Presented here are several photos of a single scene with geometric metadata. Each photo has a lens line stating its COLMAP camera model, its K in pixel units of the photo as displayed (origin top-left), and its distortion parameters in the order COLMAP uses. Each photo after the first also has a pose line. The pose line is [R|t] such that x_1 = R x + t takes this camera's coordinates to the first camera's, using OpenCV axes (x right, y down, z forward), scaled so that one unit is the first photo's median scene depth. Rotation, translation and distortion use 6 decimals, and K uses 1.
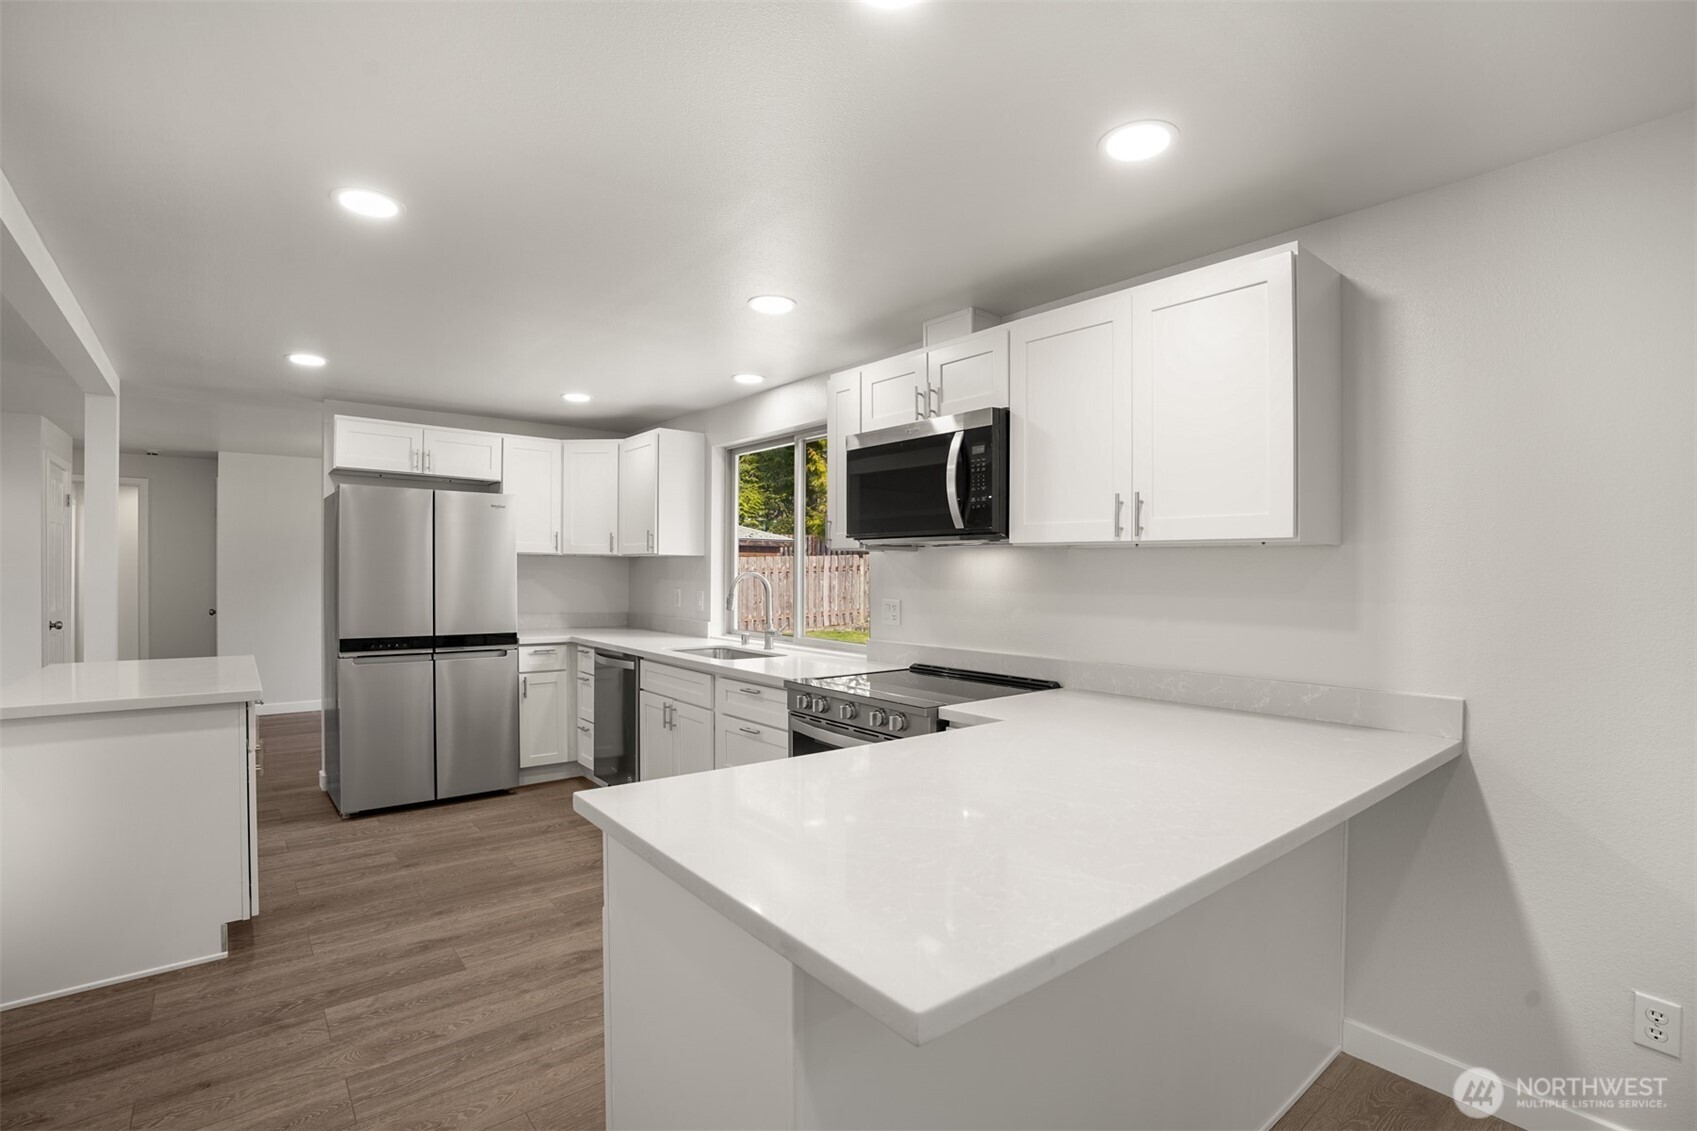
lens RADIAL K [[779.8, 0, 881.1], [0, 779.8, 560.5], [0, 0, 1]] dist [-0.055053, 0.015621]
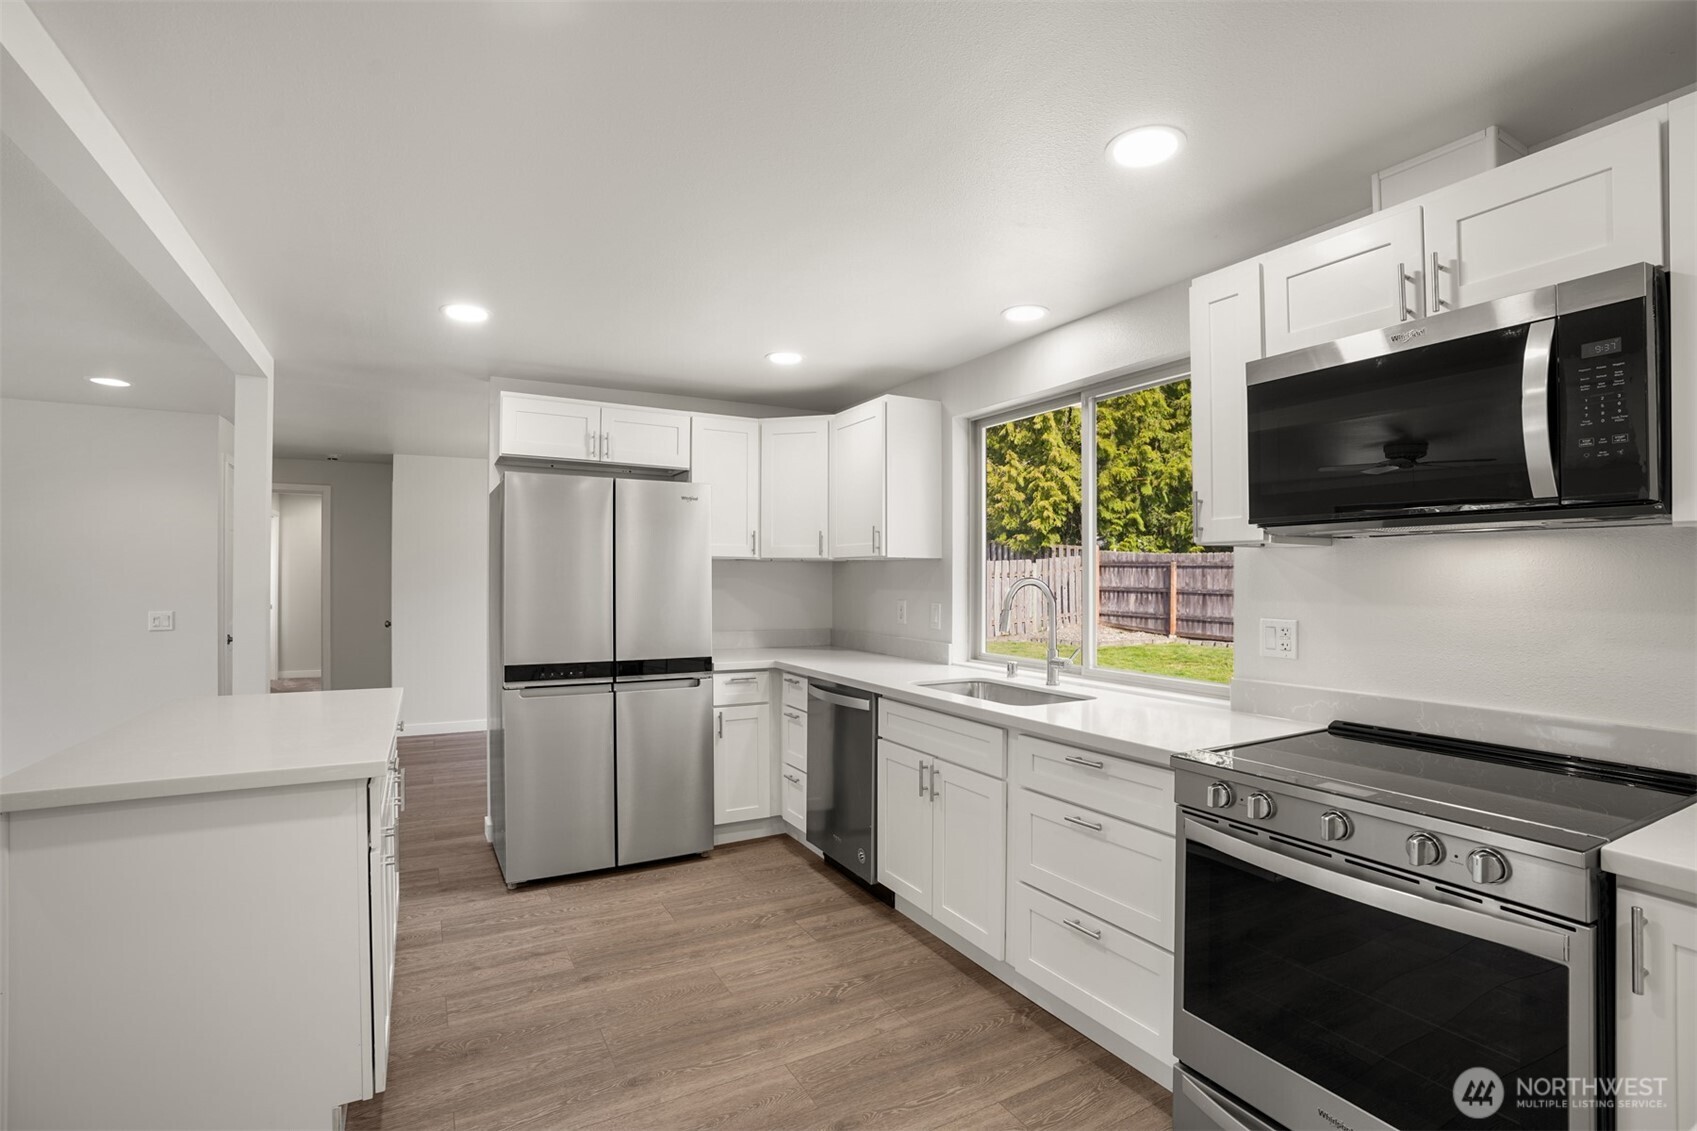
lens RADIAL K [[779.8, 0, 897.9], [0, 779.8, 549.1], [0, 0, 1]] dist [-0.055053, 0.015621]
pose [[0.987498, -0.011600, -0.157205, -0.170424], [0.008096, 0.999705, -0.022913, 0.002391], [0.157424, 0.021354, 0.987300, 0.258233]]
